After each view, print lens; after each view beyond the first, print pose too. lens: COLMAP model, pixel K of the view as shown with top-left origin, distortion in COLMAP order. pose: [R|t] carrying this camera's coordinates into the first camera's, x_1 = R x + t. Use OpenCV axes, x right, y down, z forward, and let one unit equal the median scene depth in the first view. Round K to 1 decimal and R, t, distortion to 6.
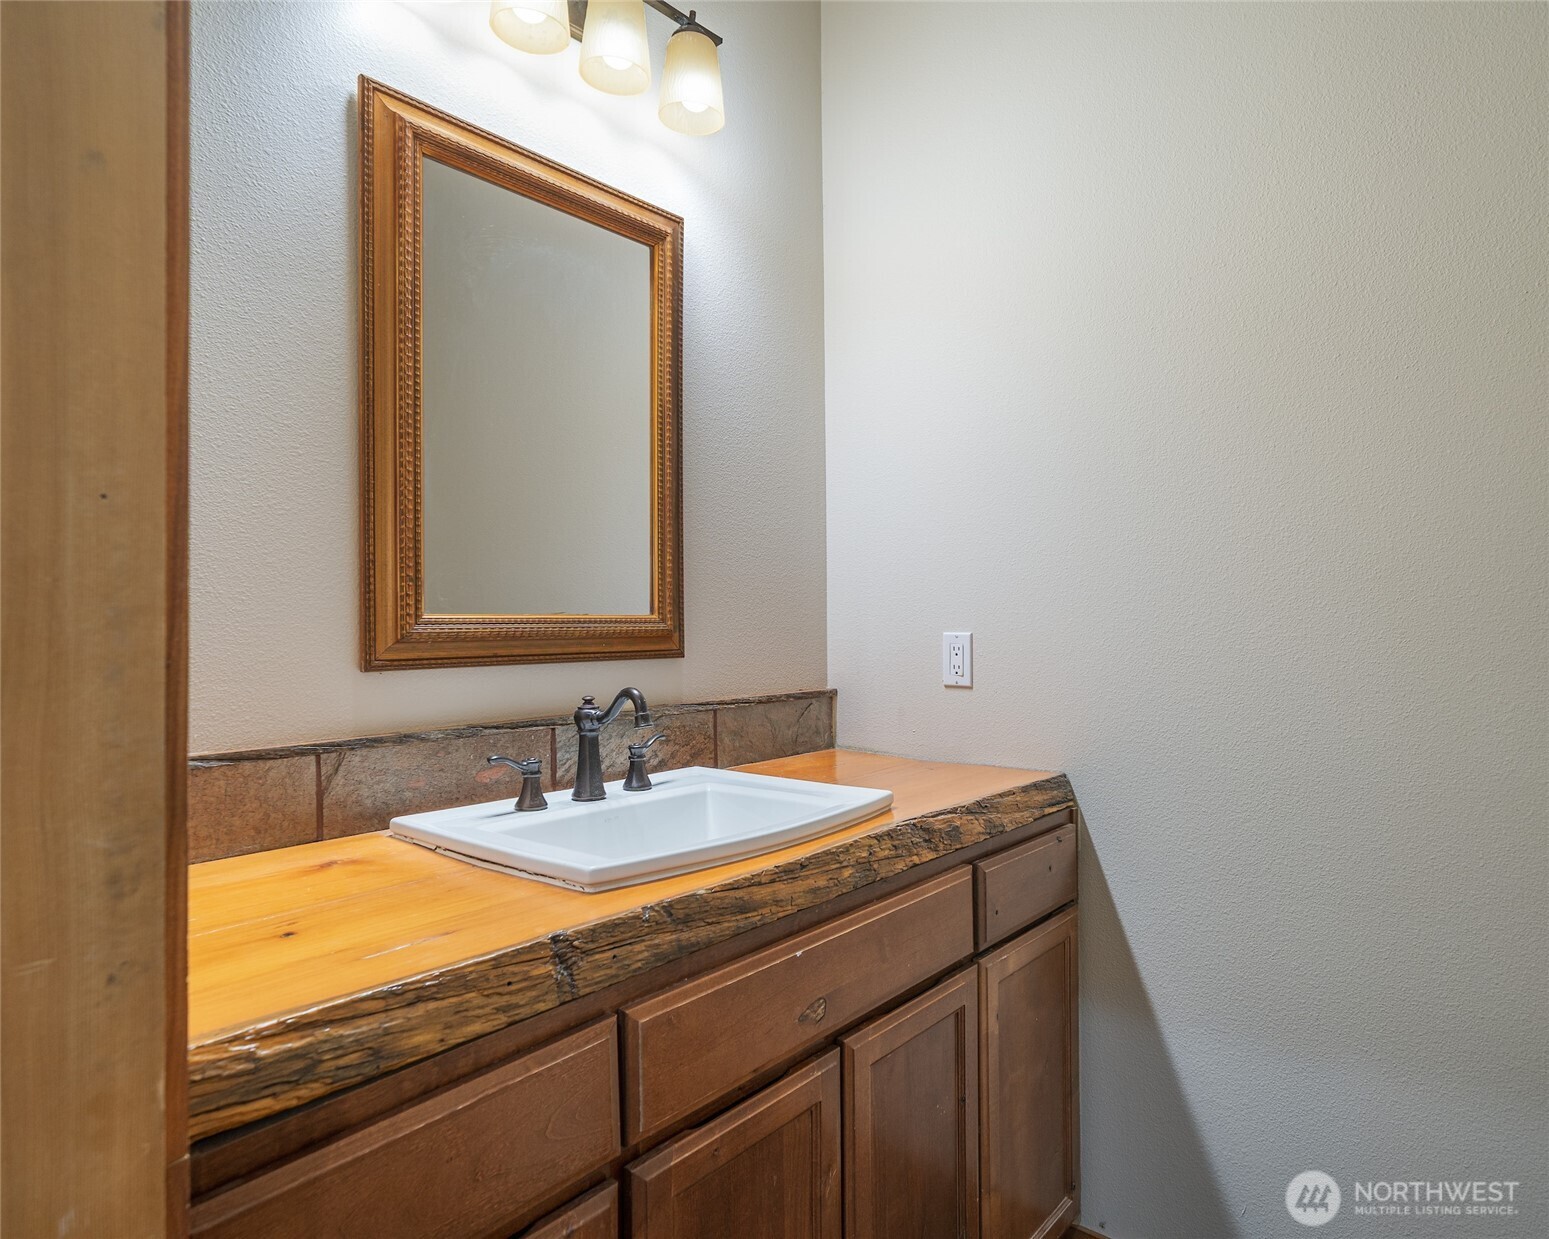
lens RADIAL K [[852.6, 0, 775.4], [0, 852.6, 615.0], [0, 0, 1]] dist [0.001945, -0.000696]
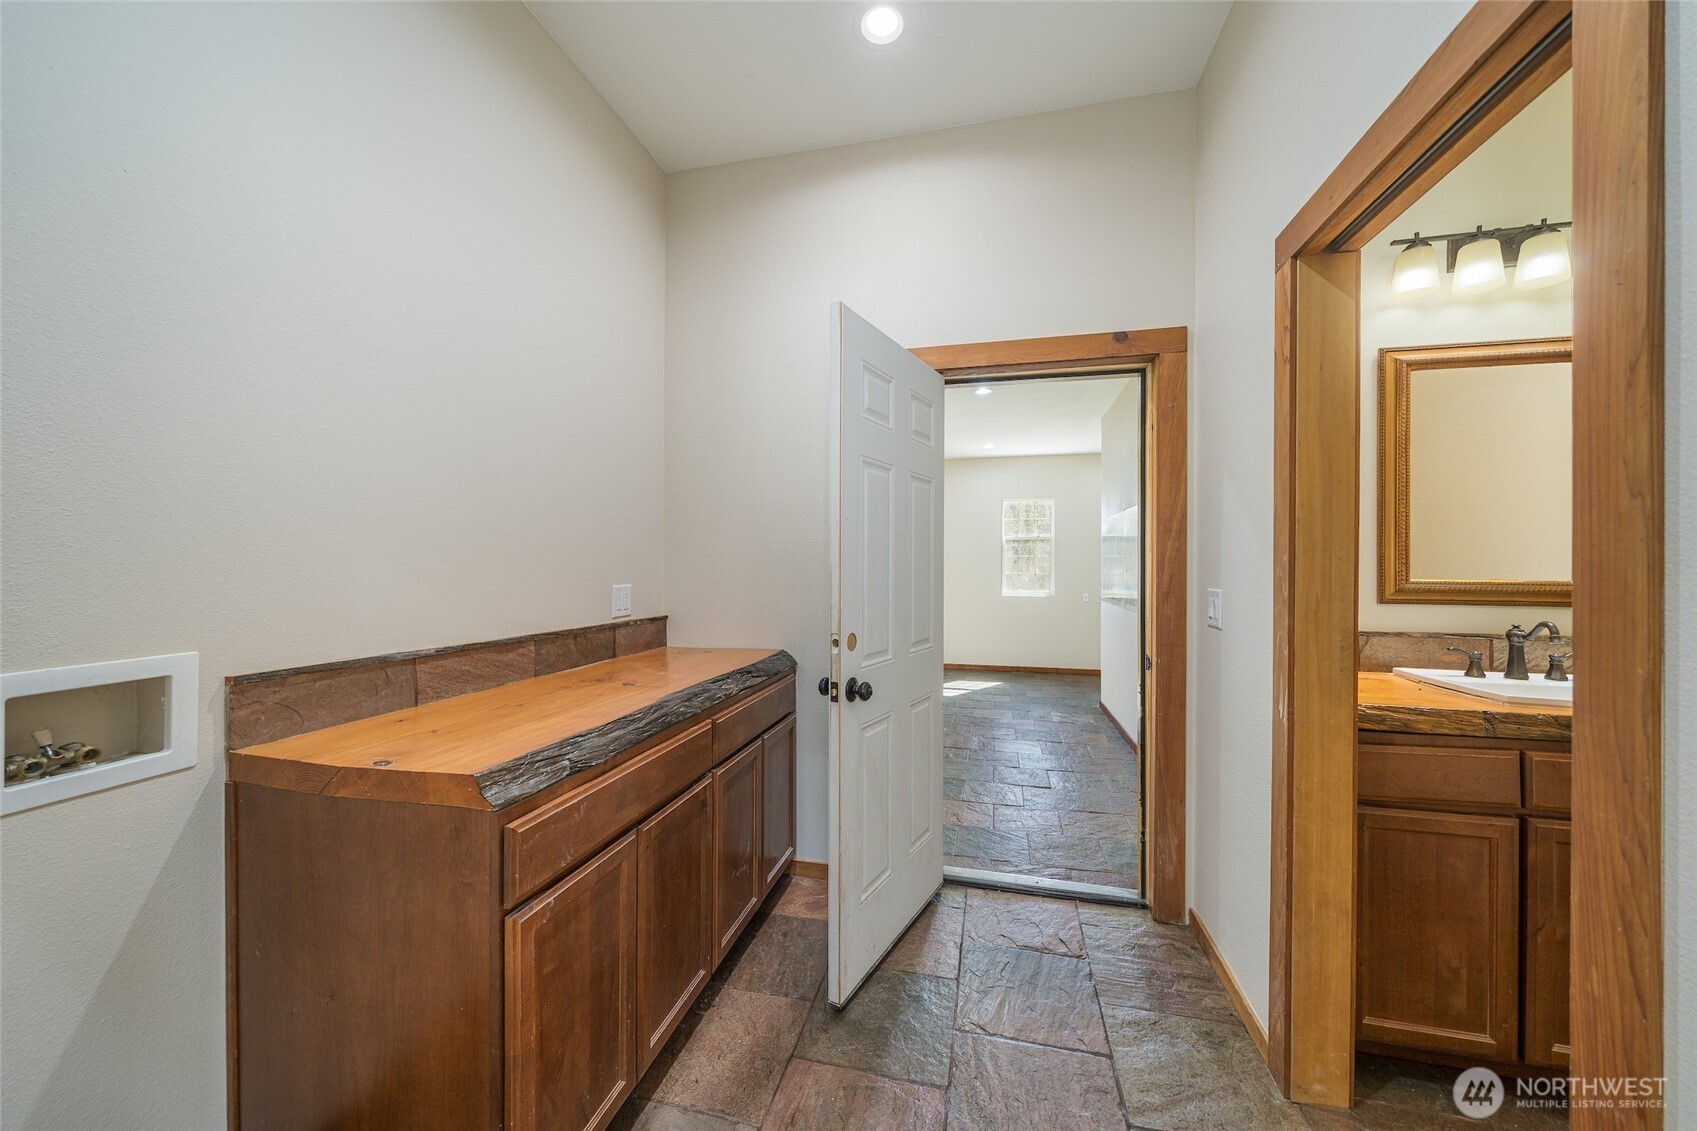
lens RADIAL K [[647.5, 0, 848.3], [0, 647.5, 558.6], [0, 0, 1]] dist [0.000280, 0.000093]
pose [[0.491039, 0.004348, -0.871127, 0.331599], [-0.002554, 0.999990, 0.003551, -0.056573], [0.871134, 0.000481, 0.491045, -1.084921]]
